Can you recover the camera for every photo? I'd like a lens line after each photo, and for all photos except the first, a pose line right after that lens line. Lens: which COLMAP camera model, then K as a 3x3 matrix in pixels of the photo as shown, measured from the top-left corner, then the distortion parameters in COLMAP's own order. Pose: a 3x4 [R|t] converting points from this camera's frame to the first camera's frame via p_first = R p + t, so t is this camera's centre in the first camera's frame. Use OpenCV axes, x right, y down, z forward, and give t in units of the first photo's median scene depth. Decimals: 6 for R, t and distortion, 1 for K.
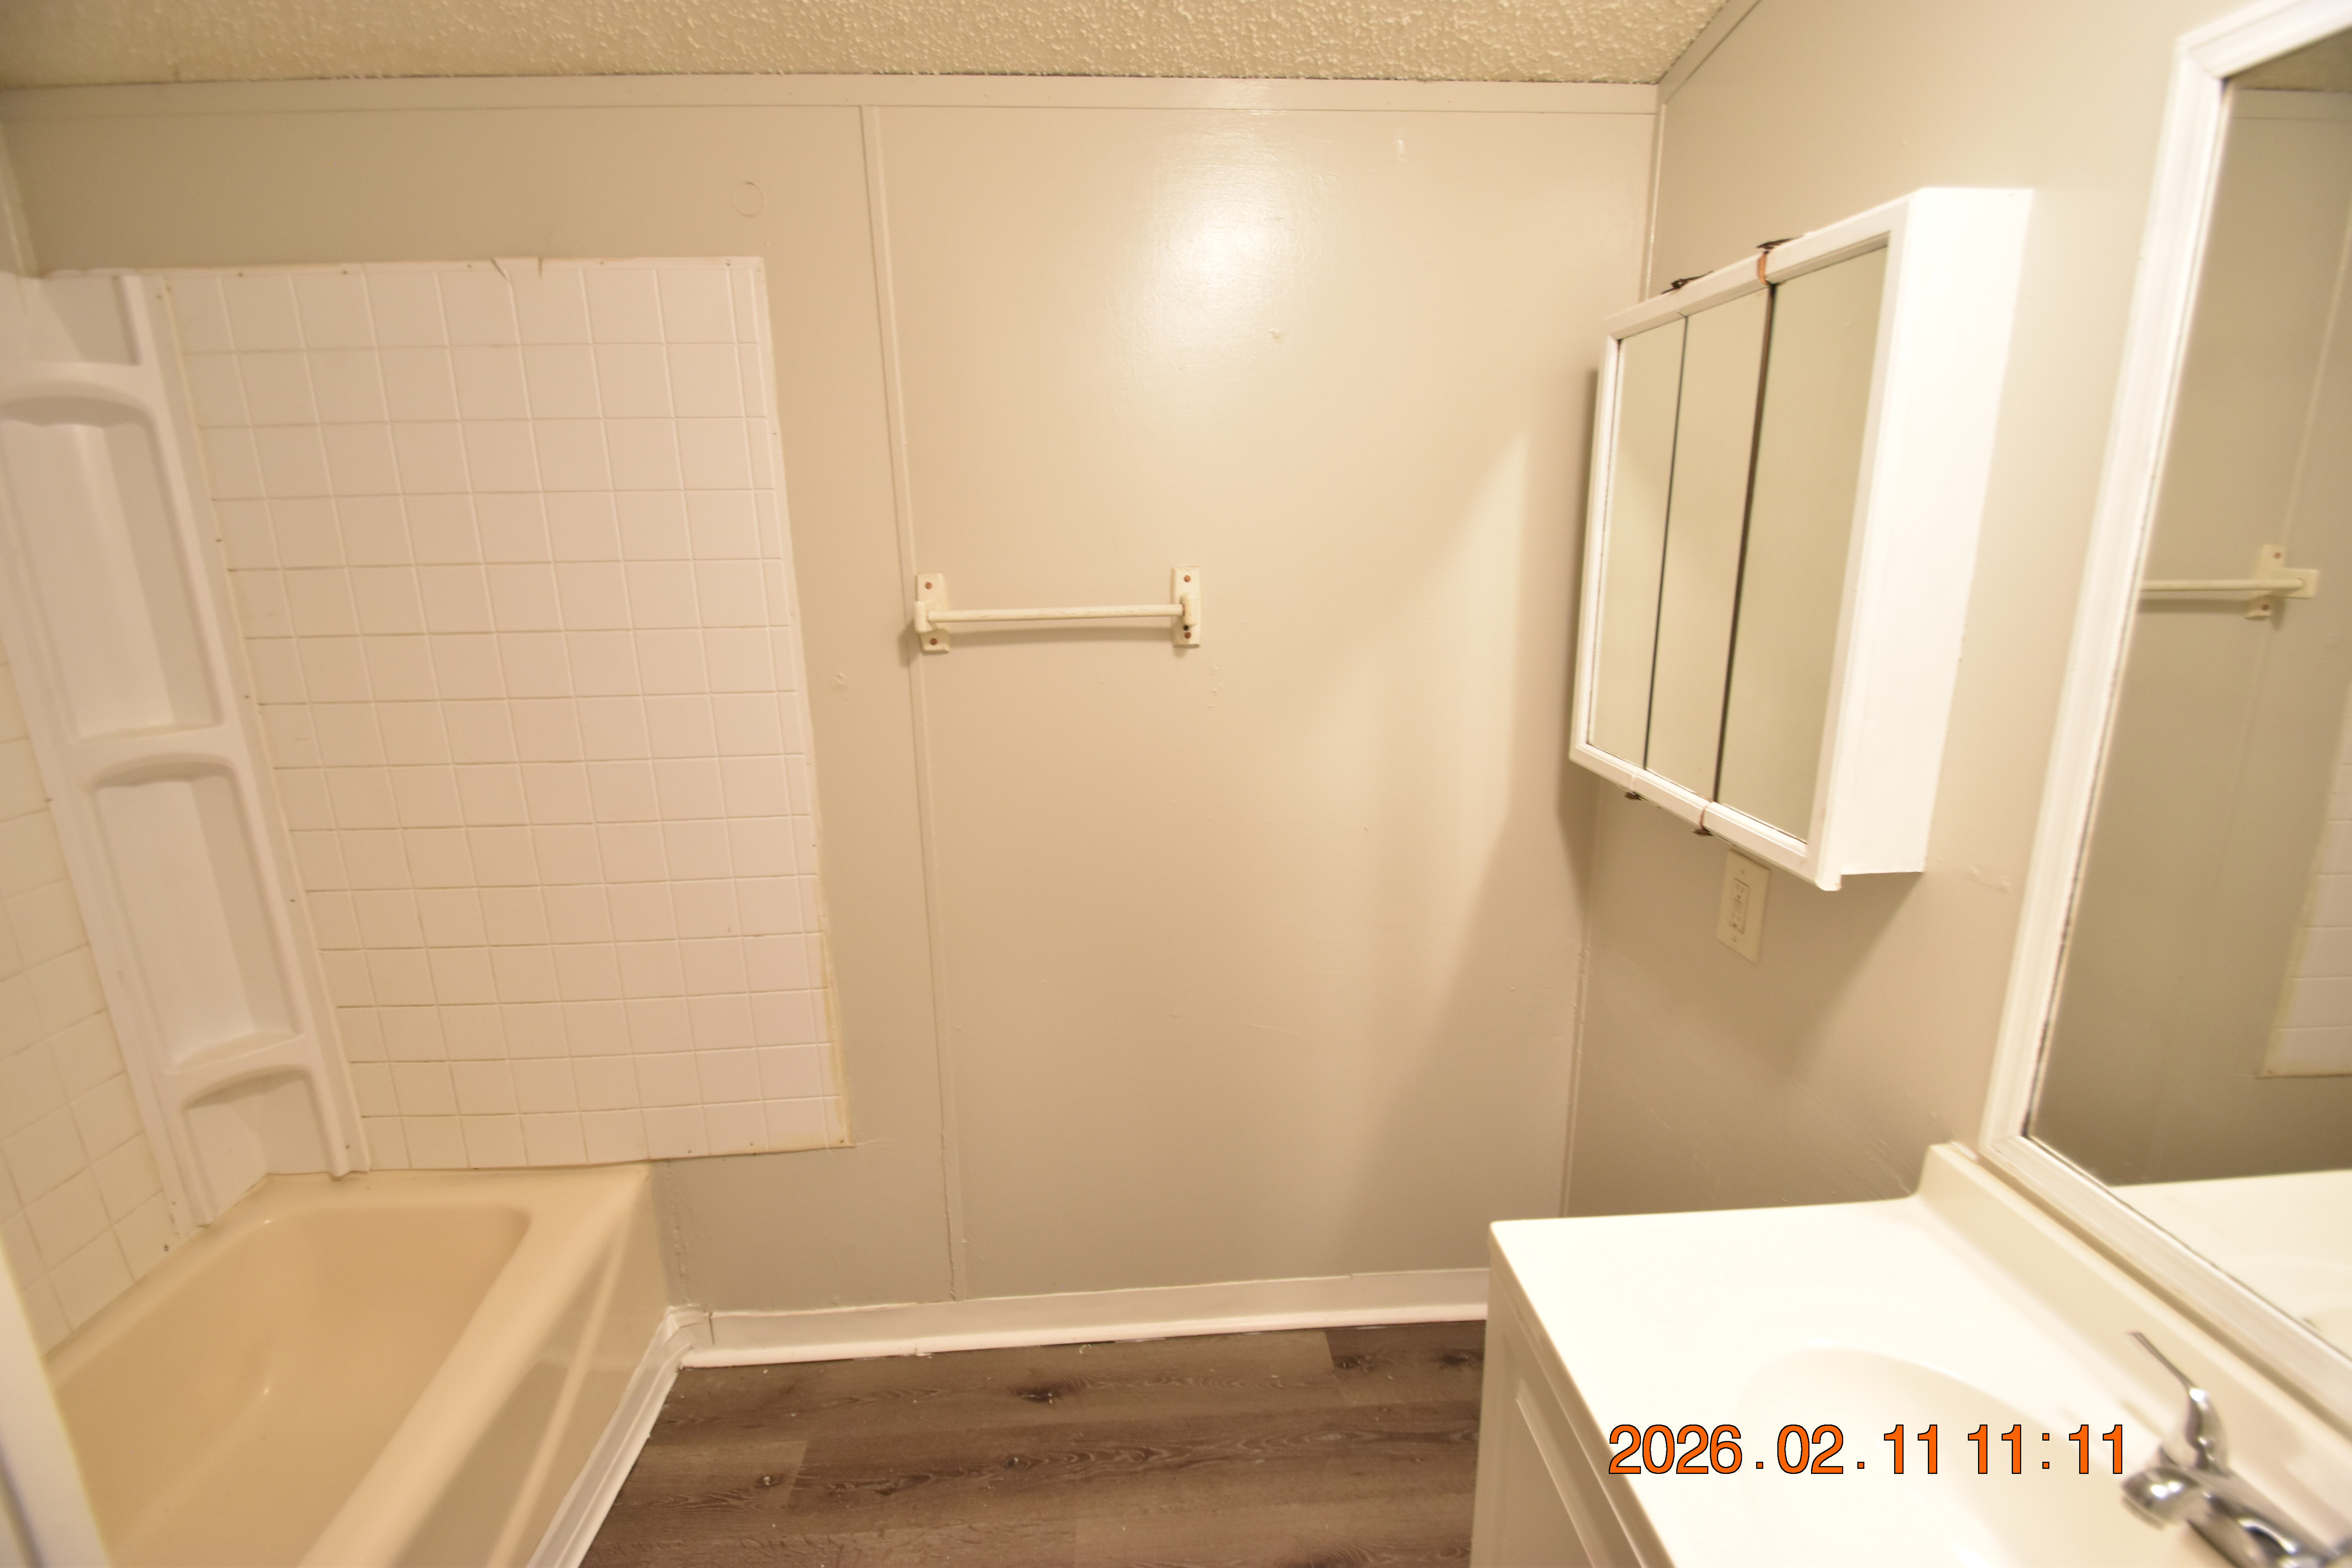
lens RADIAL K [[1027.5, 0, 1172.5], [0, 1027.5, 790.2], [0, 0, 1]] dist [0.019067, -0.020388]
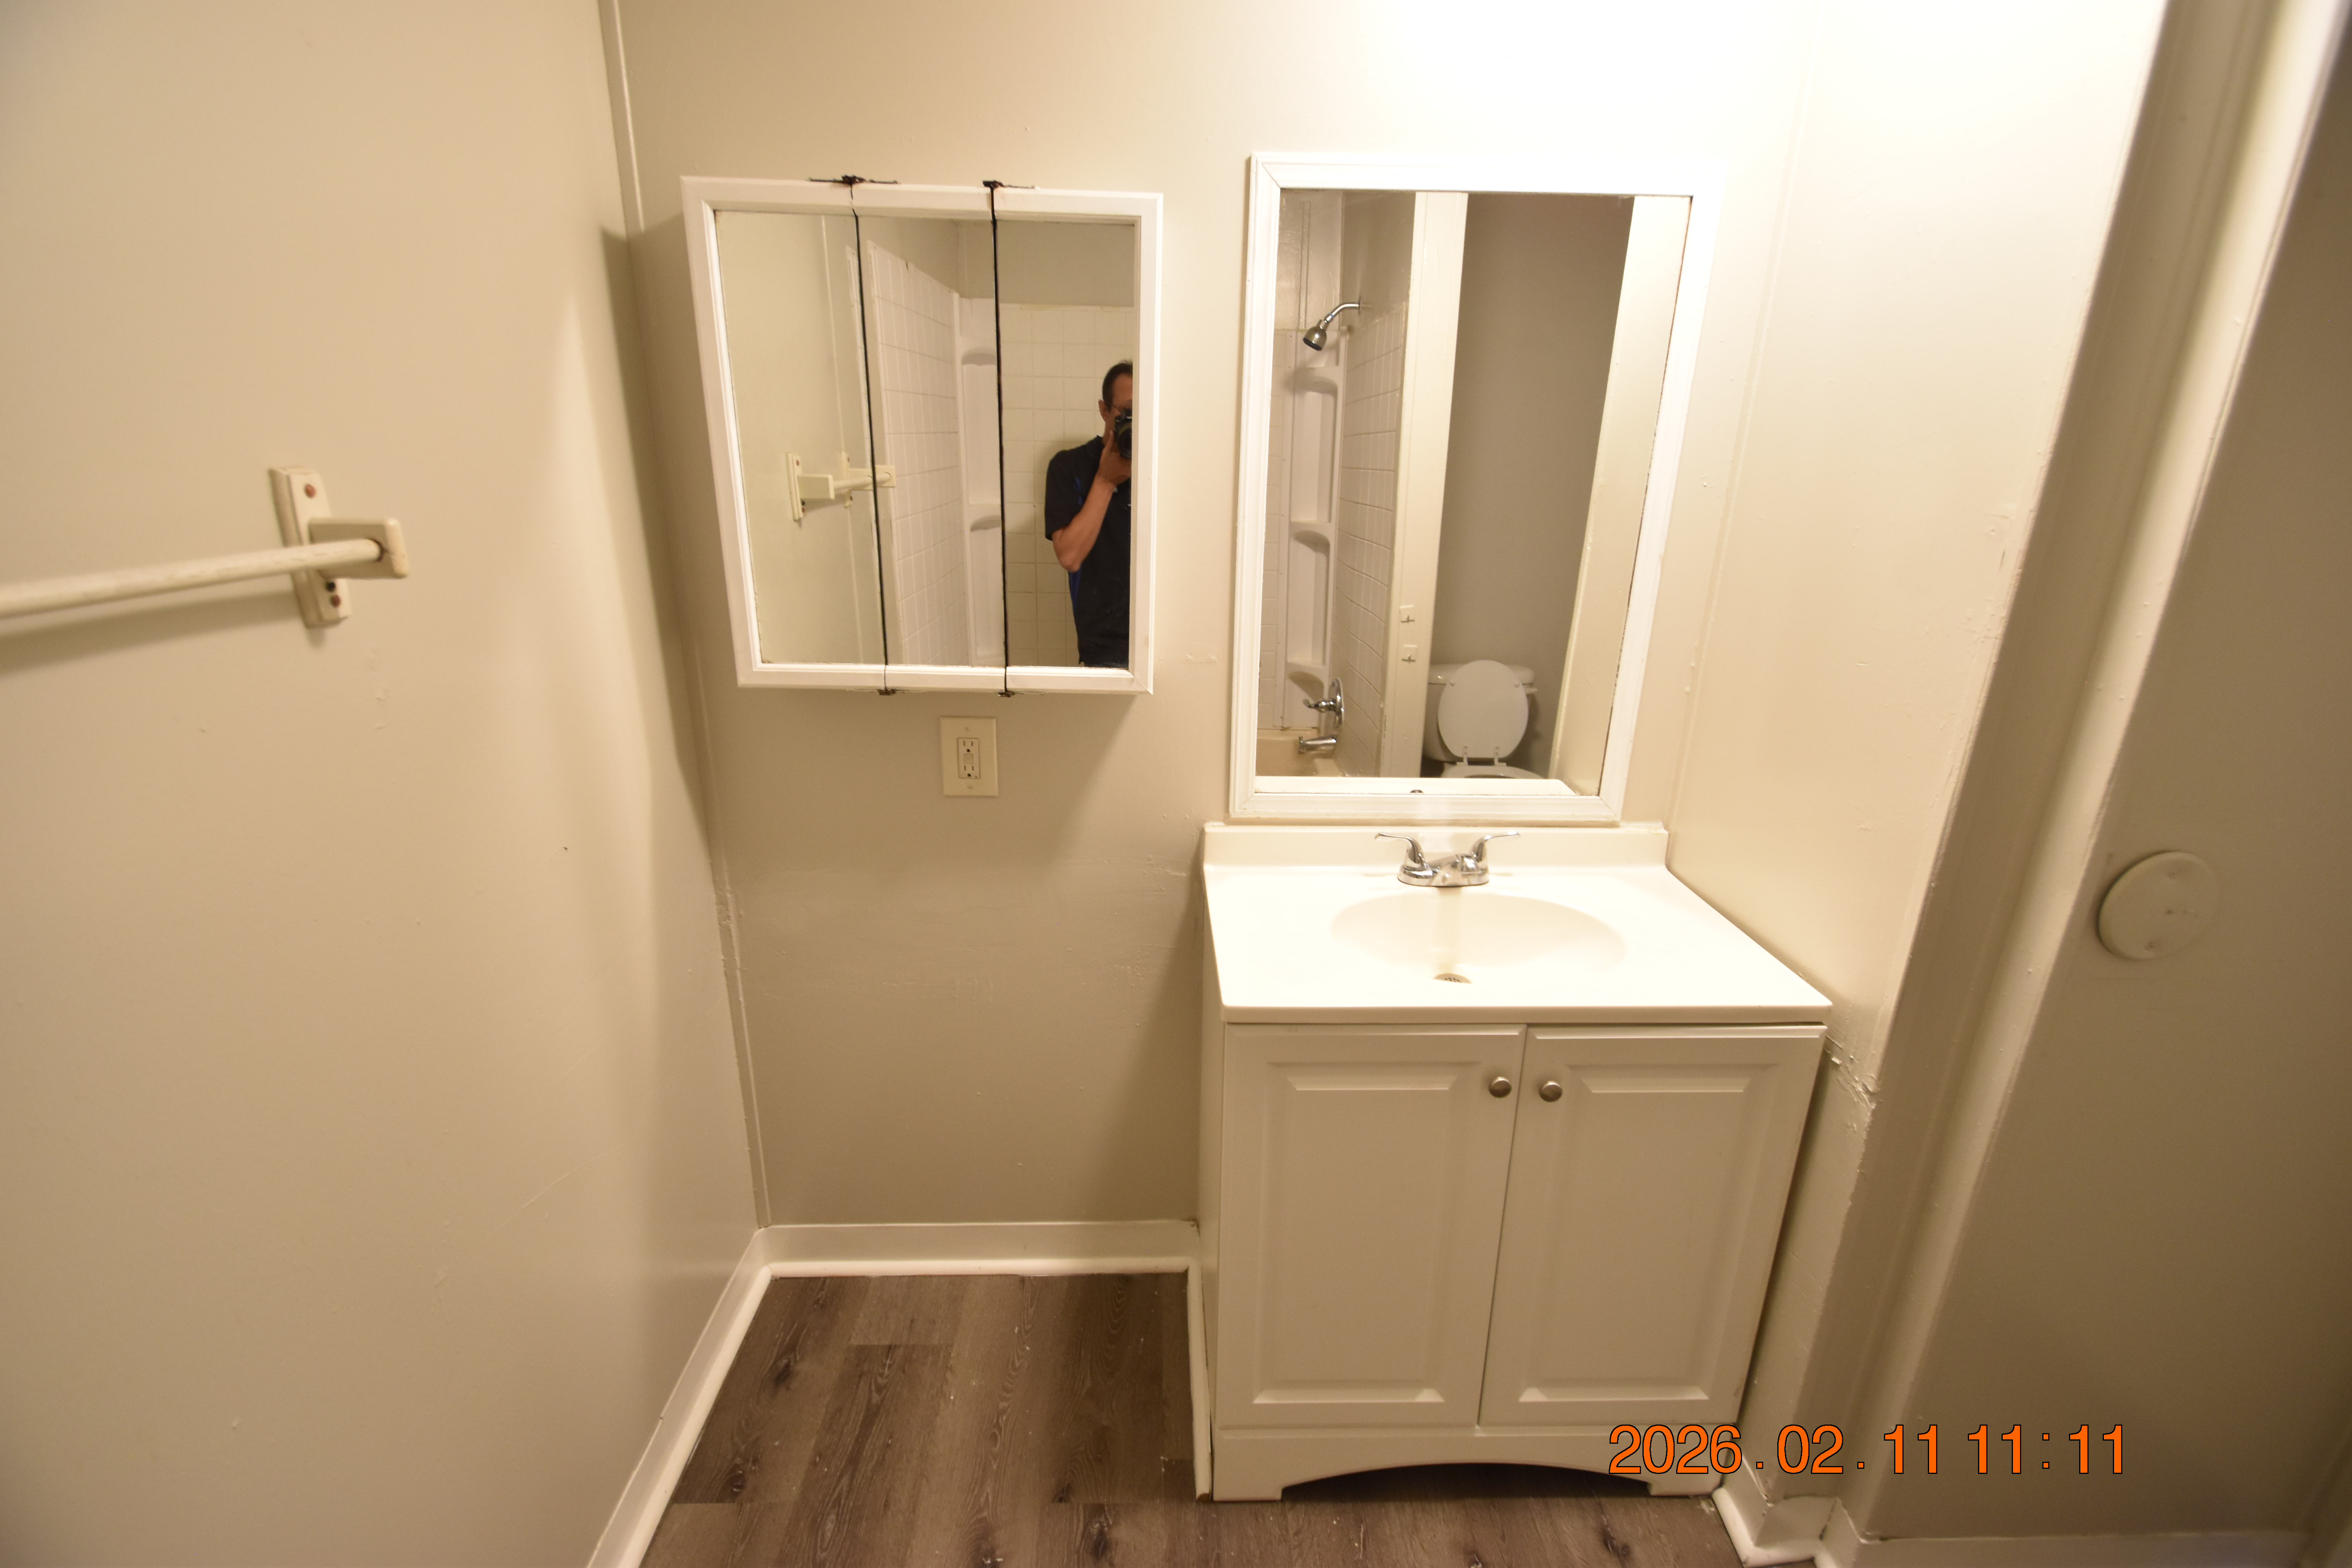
lens RADIAL K [[1027.5, 0, 1172.5], [0, 1027.5, 790.2], [0, 0, 1]] dist [0.019067, -0.020388]
pose [[0.032123, -0.292297, 0.955788, -0.498984], [0.228355, 0.933134, 0.277694, -0.109579], [-0.973048, 0.209338, 0.096723, 0.559315]]
